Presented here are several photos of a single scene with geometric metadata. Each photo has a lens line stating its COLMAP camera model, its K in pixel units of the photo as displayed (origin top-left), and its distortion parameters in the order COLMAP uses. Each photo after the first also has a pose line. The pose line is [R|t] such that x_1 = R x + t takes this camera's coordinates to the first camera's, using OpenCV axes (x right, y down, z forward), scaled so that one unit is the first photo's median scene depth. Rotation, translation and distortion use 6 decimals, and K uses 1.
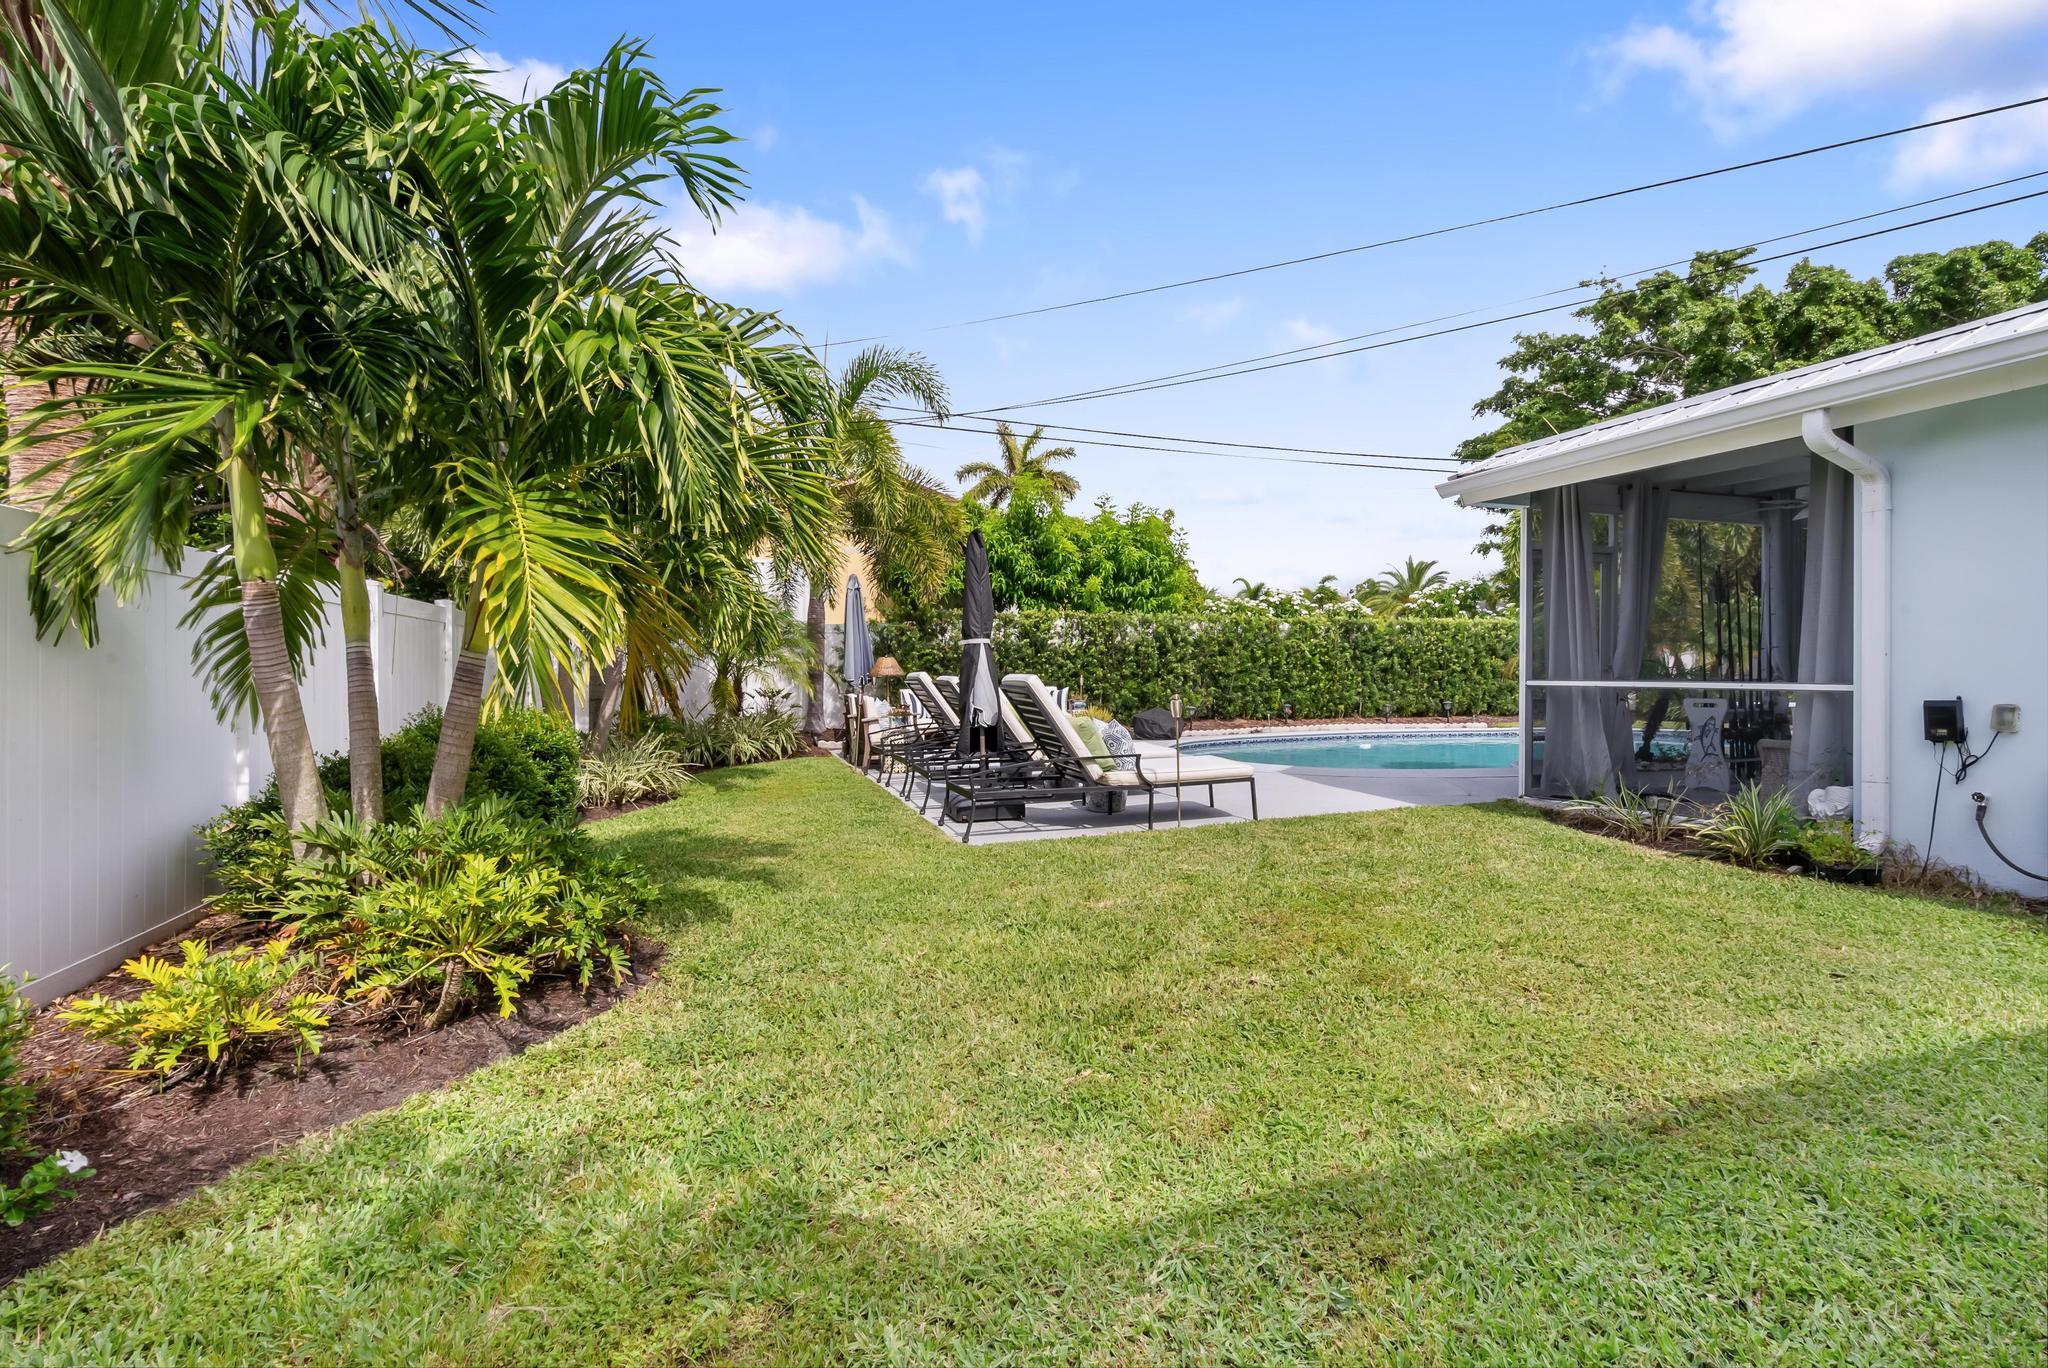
lens RADIAL K [[923.1, 0, 1033.7], [0, 923.1, 684.5], [0, 0, 1]] dist [-0.003995, -0.000147]
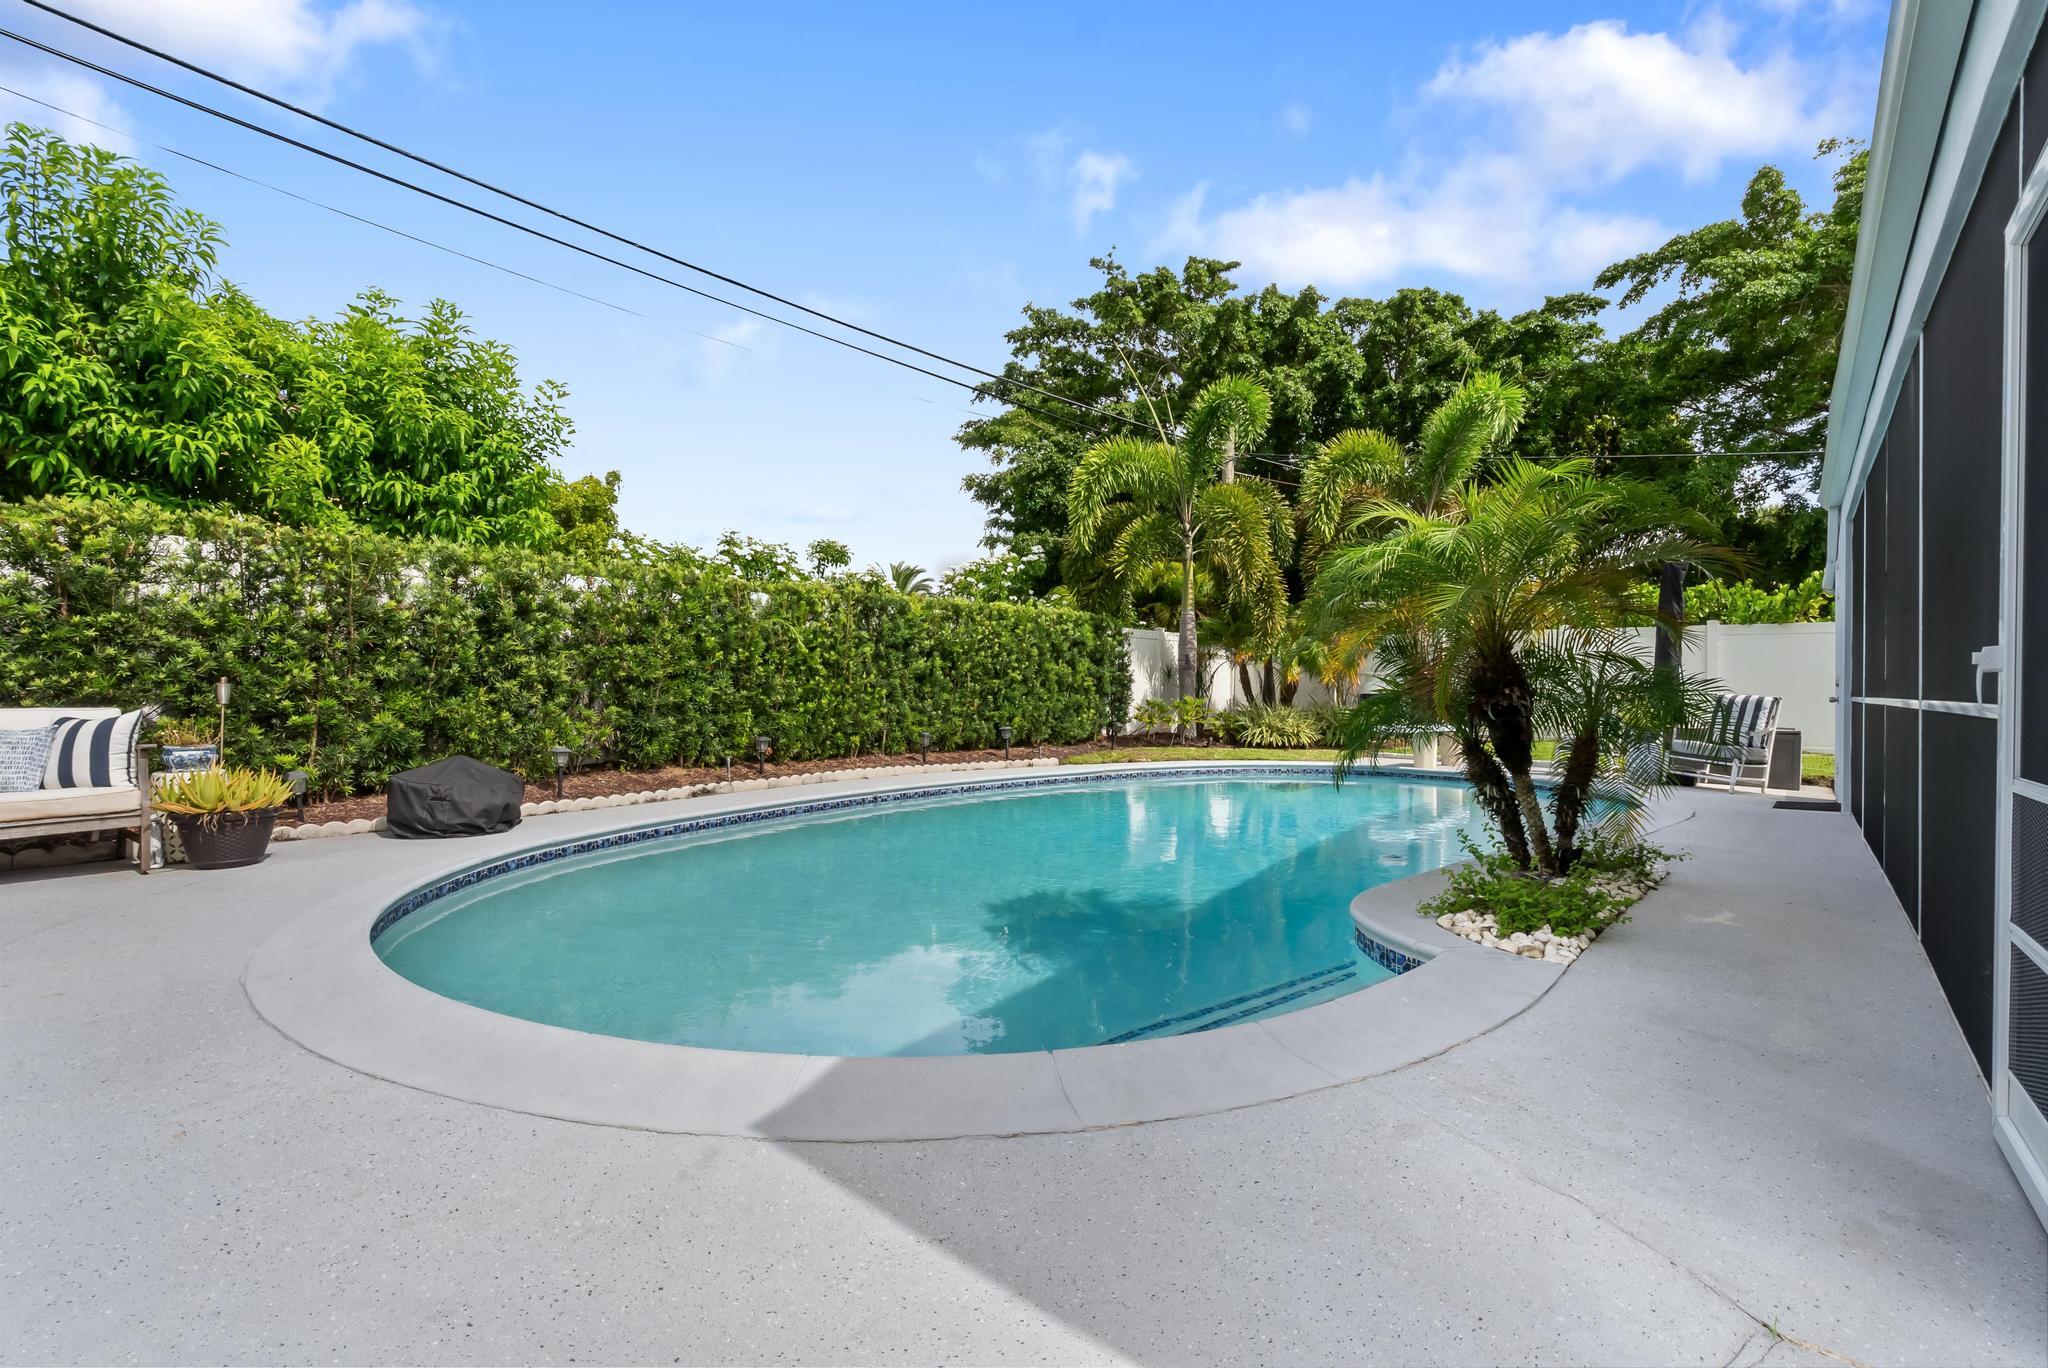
lens RADIAL K [[923.1, 0, 1029.9], [0, 923.1, 676.1], [0, 0, 1]] dist [-0.003995, -0.000147]
pose [[0.852187, 0.016009, 0.522992, 0.121650], [-0.005509, 0.999751, -0.021627, -0.003816], [-0.523208, 0.015549, 0.852063, 0.447503]]
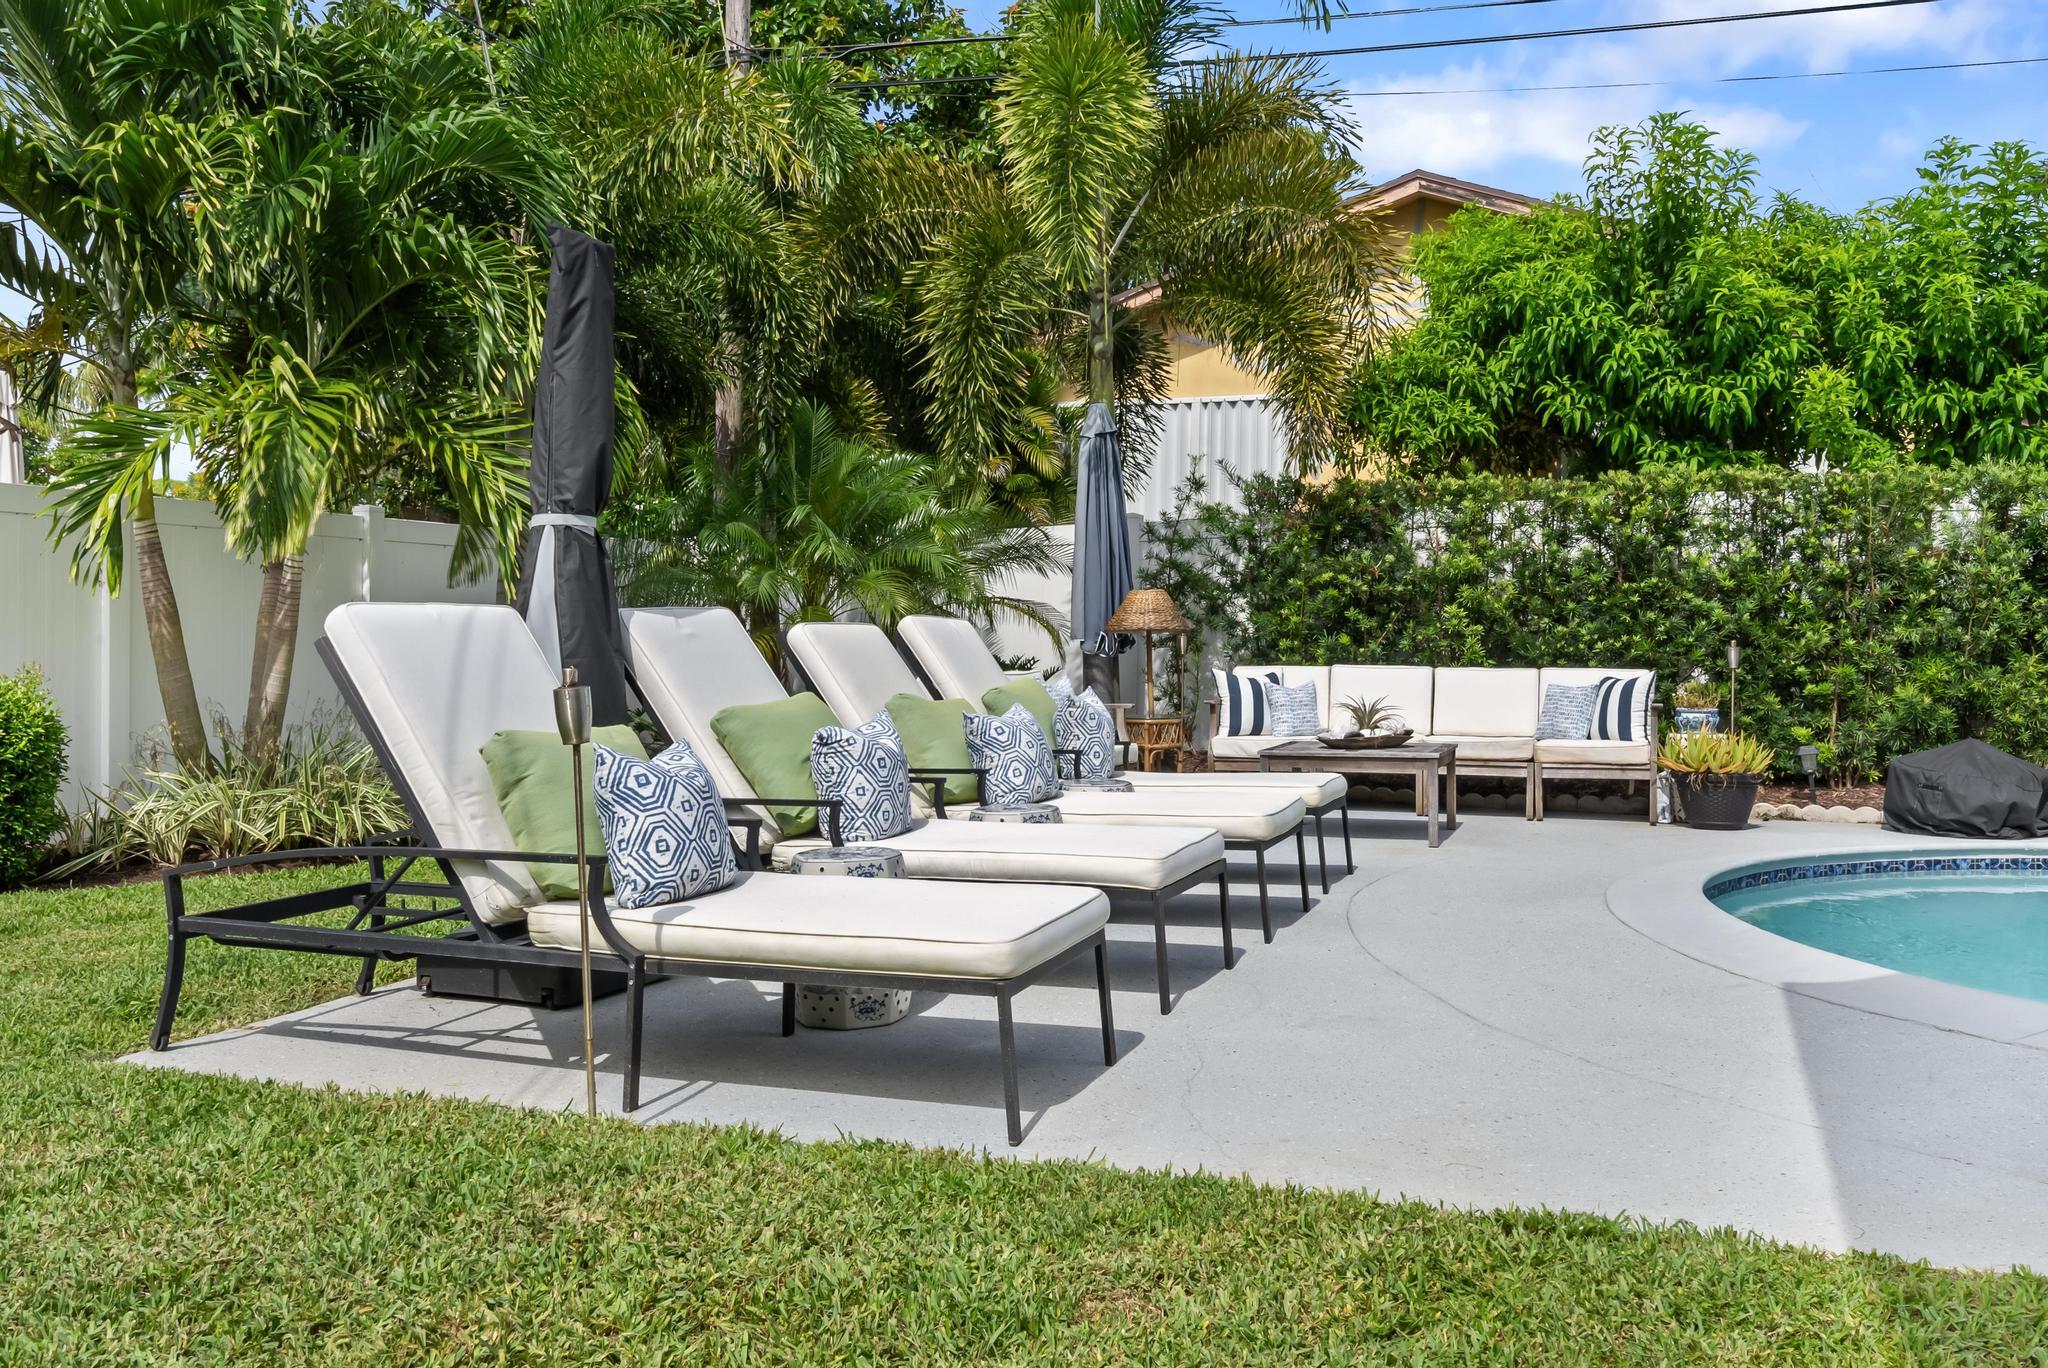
lens RADIAL K [[1711.8, 0, 1021.5], [0, 1711.8, 678.5], [0, 0, 1]] dist [0.010028, 0.002186]
pose [[0.763879, 0.028174, -0.644744, 0.244956], [-0.023588, 0.999598, 0.015734, 0.000805], [0.644928, 0.003189, 0.764237, 0.265229]]
